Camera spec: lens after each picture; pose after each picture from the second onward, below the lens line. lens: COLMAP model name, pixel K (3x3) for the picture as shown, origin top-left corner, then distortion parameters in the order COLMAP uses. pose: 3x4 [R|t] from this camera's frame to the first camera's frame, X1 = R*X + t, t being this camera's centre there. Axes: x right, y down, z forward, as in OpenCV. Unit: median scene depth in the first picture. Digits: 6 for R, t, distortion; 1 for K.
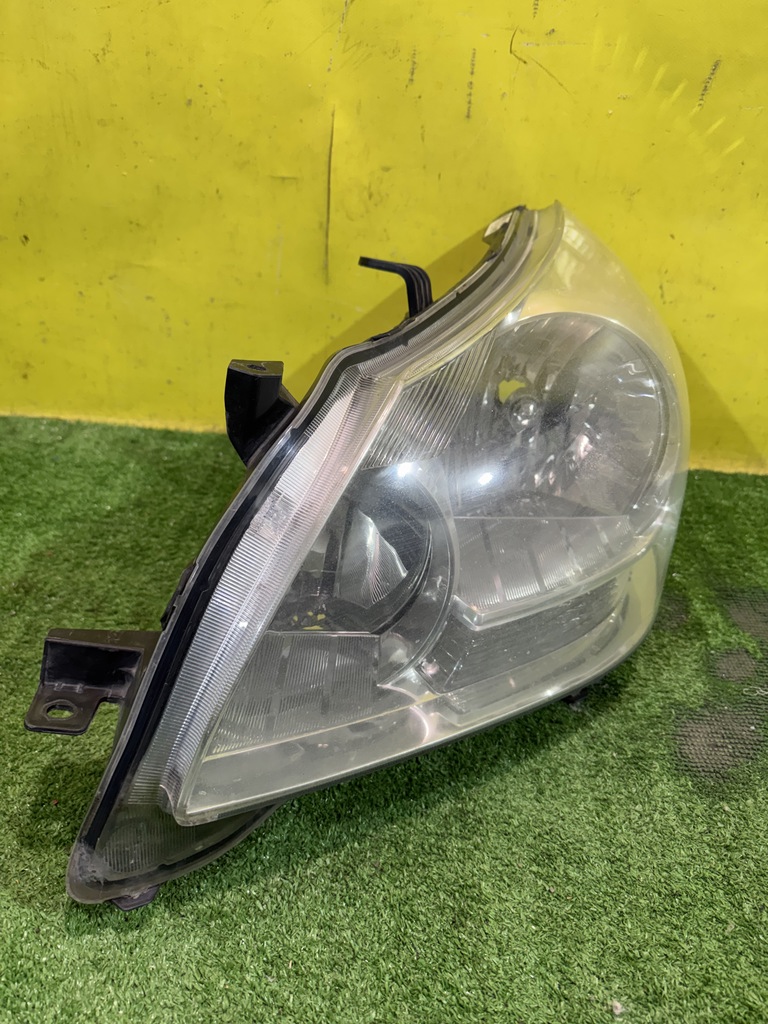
lens RADIAL K [[733.1, 0, 386.4], [0, 733.1, 499.5], [0, 0, 1]] dist [0.011597, -0.037423]
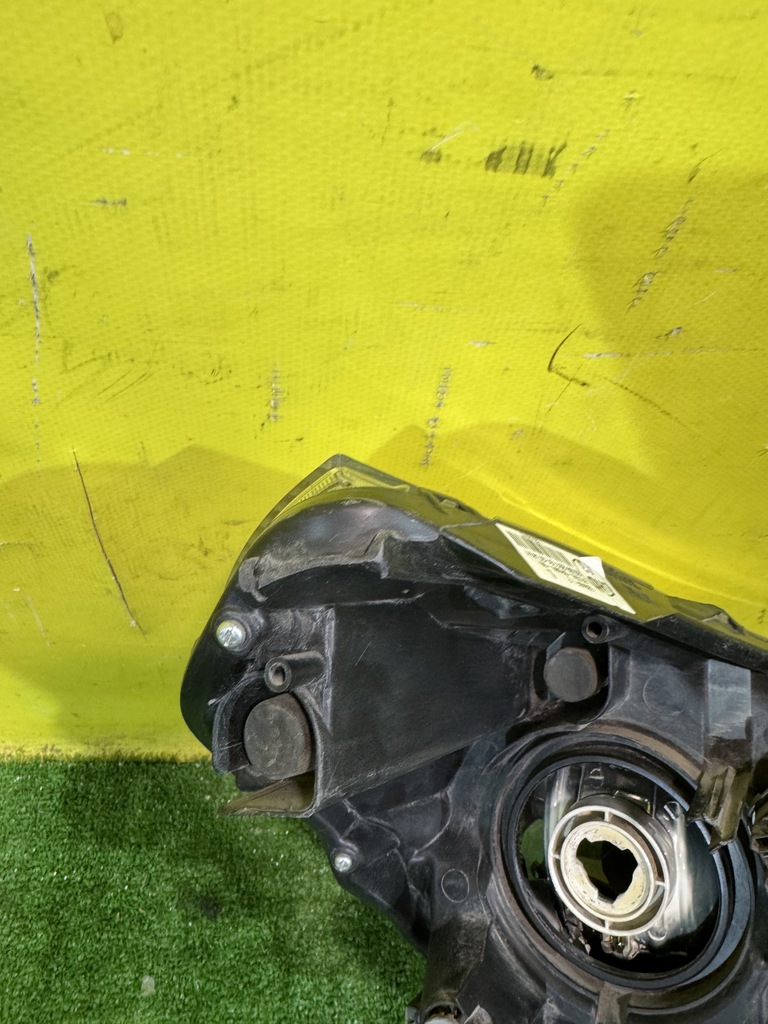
lens RADIAL K [[733.1, 0, 396.4], [0, 733.1, 461.7], [0, 0, 1]] dist [0.011597, -0.037423]
pose [[0.996125, -0.032316, 0.081799, 0.060354], [-0.004034, 0.912288, 0.409530, -0.660191], [-0.087859, -0.408273, 0.908622, 0.612967]]
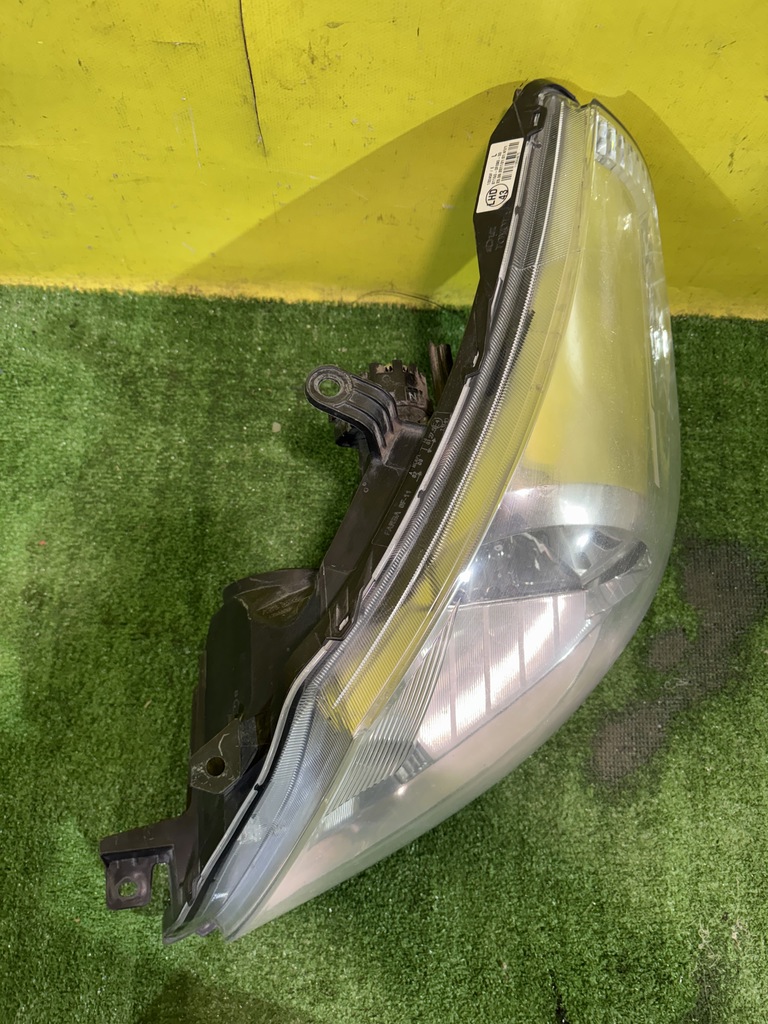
lens RADIAL K [[733.1, 0, 379.2], [0, 733.1, 519.5], [0, 0, 1]] dist [0.011597, -0.037423]
pose [[0.999227, -0.018388, -0.034753, 0.052360], [0.037843, 0.689608, 0.723193, -0.608593], [0.010668, -0.723949, 0.689771, 0.264344]]
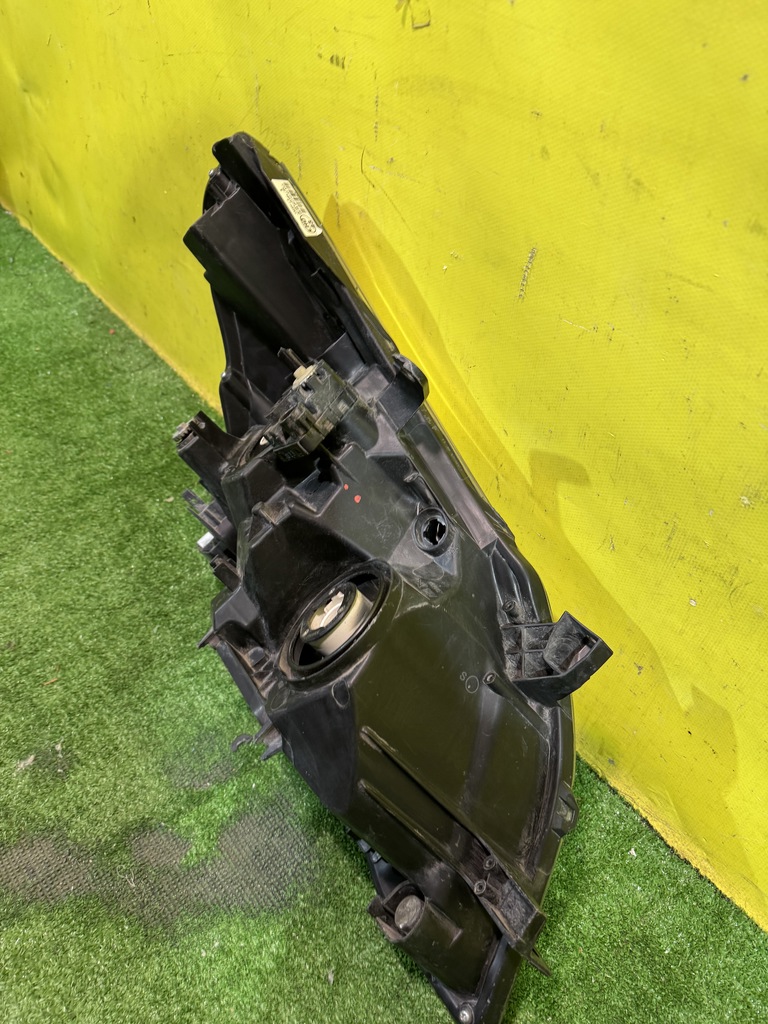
lens RADIAL K [[767.7, 0, 387.5], [0, 767.7, 505.0], [0, 0, 1]] dist [-0.004231, -0.005768]
pose [[0.659775, 0.480379, -0.577869, 0.843739], [-0.368574, 0.877008, 0.308236, -0.511589], [0.654866, 0.009621, 0.755684, 0.300368]]
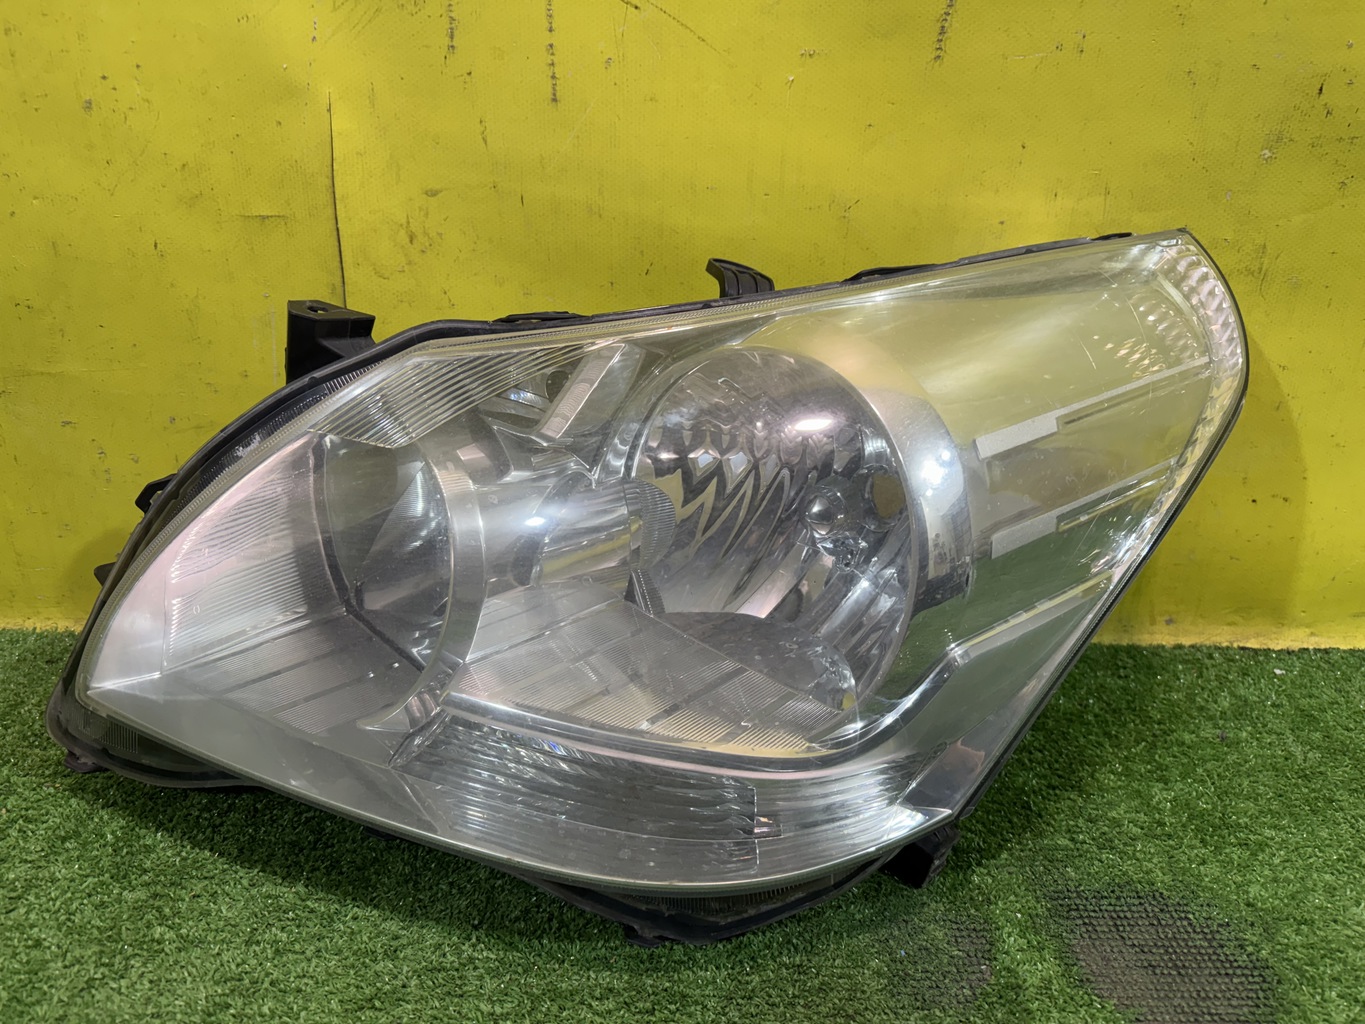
lens RADIAL K [[977.2, 0, 682.0], [0, 977.2, 516.1], [0, 0, 1]] dist [0.011597, -0.037423]
pose [[0.997803, -0.063865, 0.017623, 0.172543], [0.065580, 0.989891, -0.125759, -0.074223], [-0.009414, 0.126639, 0.991904, 0.237698]]
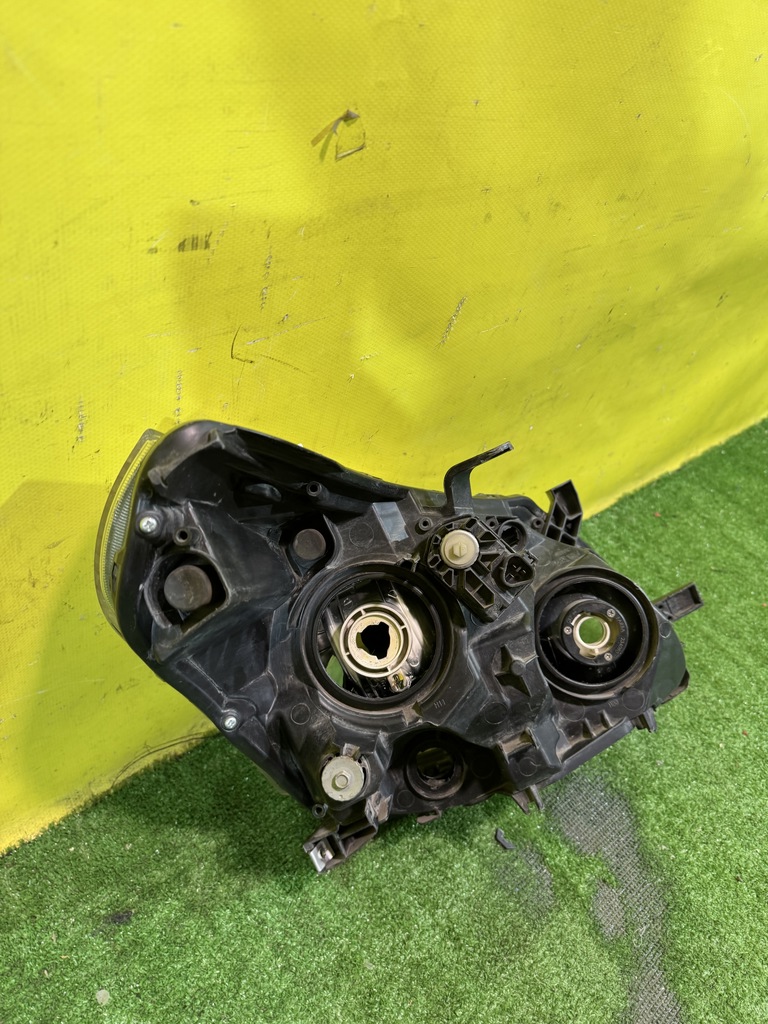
lens RADIAL K [[733.1, 0, 399.1], [0, 733.1, 490.1], [0, 0, 1]] dist [0.011597, -0.037423]
pose [[0.727207, -0.382098, 0.570238, -0.118454], [0.181753, 0.908278, 0.376825, -0.662491], [-0.661918, -0.170387, 0.729954, 0.390736]]
